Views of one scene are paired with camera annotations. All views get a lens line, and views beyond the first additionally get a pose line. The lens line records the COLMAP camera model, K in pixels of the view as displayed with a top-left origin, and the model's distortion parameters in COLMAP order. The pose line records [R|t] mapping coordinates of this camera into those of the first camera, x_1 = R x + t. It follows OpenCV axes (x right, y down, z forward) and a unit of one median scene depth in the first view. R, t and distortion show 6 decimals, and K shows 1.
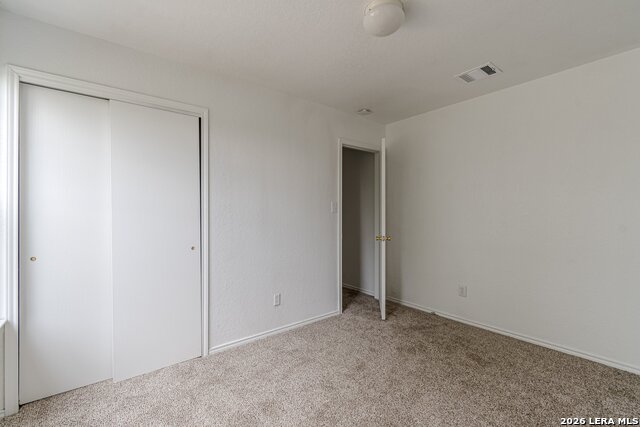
lens RADIAL K [[279.8, 0, 315.5], [0, 279.8, 211.1], [0, 0, 1]] dist [0.000345, 0.000071]
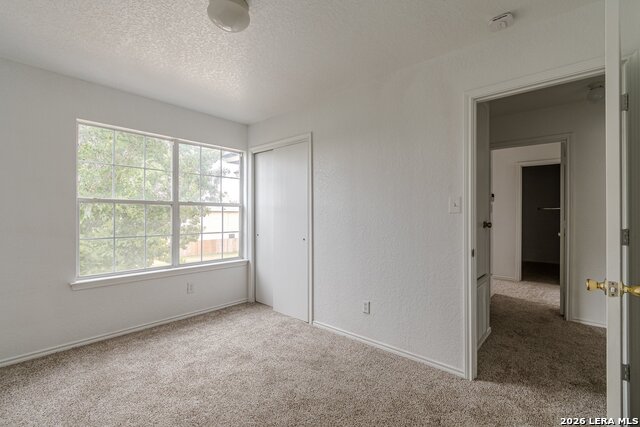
lens RADIAL K [[279.8, 0, 315.5], [0, 279.8, 211.1], [0, 0, 1]] dist [0.000345, 0.000071]
pose [[0.182500, -0.007168, -0.983180, 0.861372], [0.003372, 0.999972, -0.006664, 0.004407], [0.983200, -0.002099, 0.182519, 0.767507]]
